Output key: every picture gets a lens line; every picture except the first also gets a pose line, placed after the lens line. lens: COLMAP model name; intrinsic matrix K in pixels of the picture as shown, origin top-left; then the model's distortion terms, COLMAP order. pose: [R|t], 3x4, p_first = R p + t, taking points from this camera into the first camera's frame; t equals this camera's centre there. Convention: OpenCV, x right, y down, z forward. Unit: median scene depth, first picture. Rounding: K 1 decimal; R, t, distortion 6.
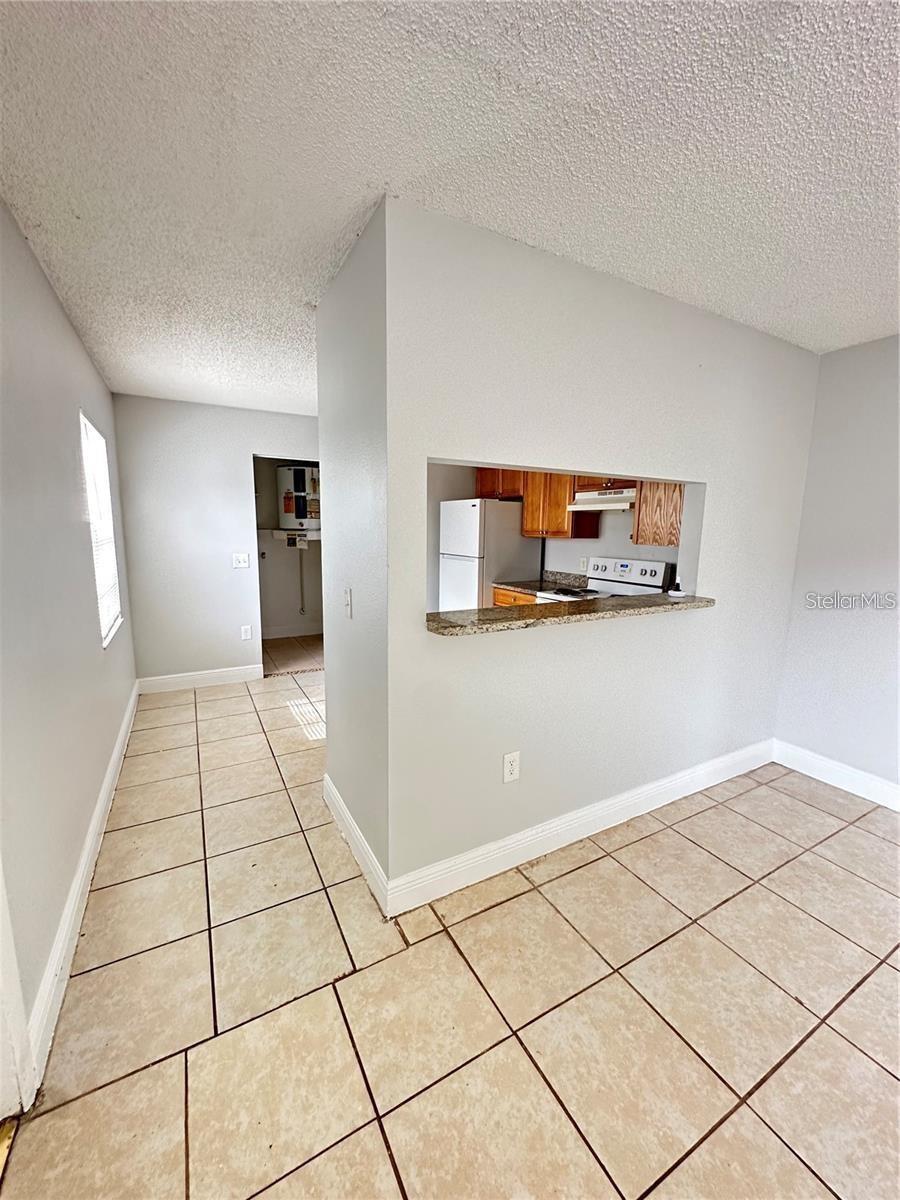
lens RADIAL K [[478.1, 0, 453.5], [0, 478.1, 600.2], [0, 0, 1]] dist [0.002783, -0.000166]
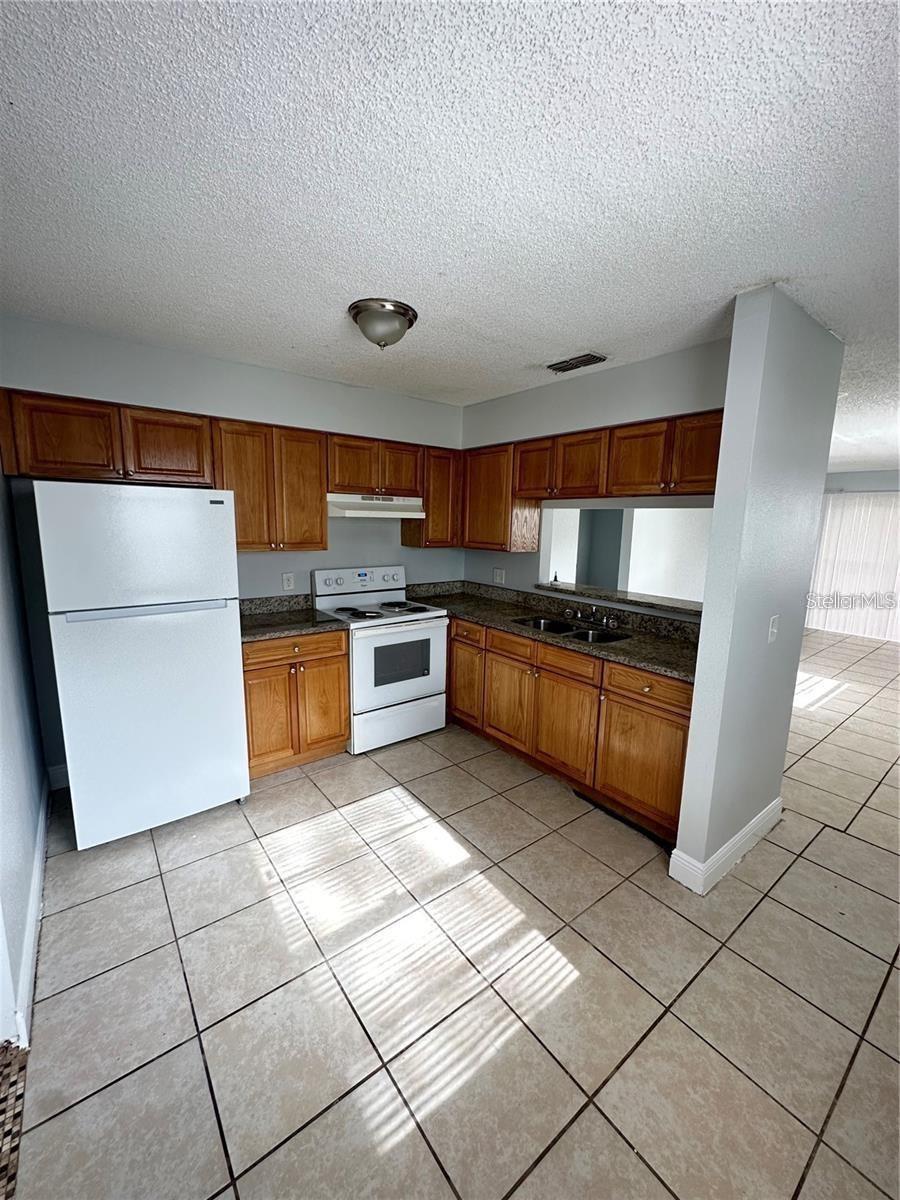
lens RADIAL K [[478.1, 0, 453.3], [0, 478.1, 599.7], [0, 0, 1]] dist [0.002783, -0.000166]
pose [[-0.152088, -0.181880, 0.971488, -0.772664], [0.126981, 0.971181, 0.201701, -0.248534], [-0.980176, 0.154037, -0.124610, 1.231332]]
